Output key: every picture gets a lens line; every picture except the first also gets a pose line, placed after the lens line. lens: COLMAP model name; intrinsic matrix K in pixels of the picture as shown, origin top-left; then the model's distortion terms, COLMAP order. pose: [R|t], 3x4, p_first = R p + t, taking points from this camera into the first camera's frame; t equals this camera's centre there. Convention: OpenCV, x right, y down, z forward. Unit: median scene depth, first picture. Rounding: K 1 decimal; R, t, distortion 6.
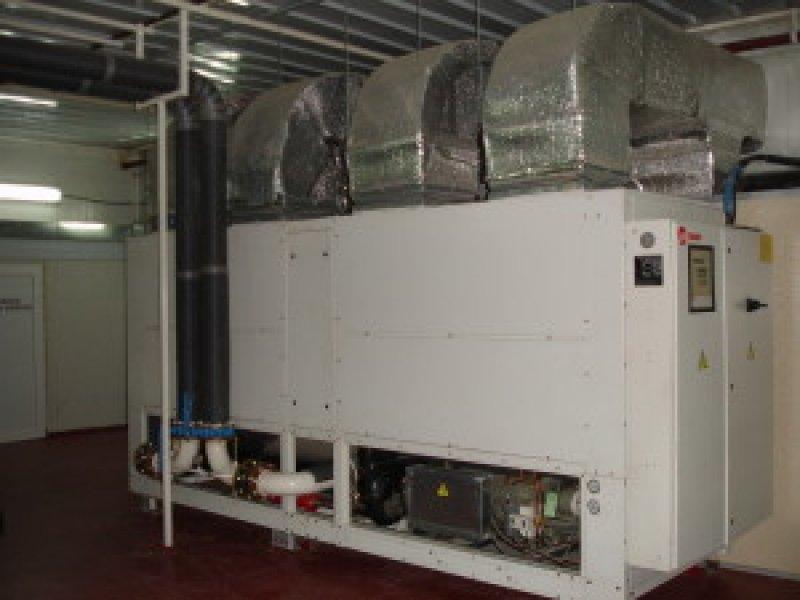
lens RADIAL K [[861.2, 0, 400.0], [0, 861.2, 300.0], [0, 0, 1]] dist [-0.108811, 0.007194]
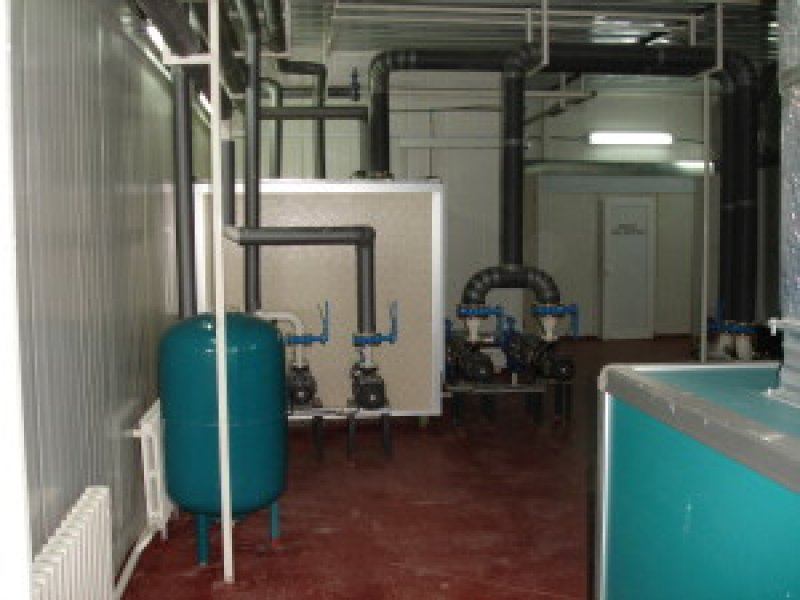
lens RADIAL K [[861.2, 0, 400.0], [0, 861.2, 300.0], [0, 0, 1]] dist [-0.108811, 0.007194]
pose [[0.727205, 0.064192, -0.683412, 0.271082], [-0.005609, 0.996140, 0.087599, 0.001429], [0.686397, -0.059869, 0.724758, -0.272170]]
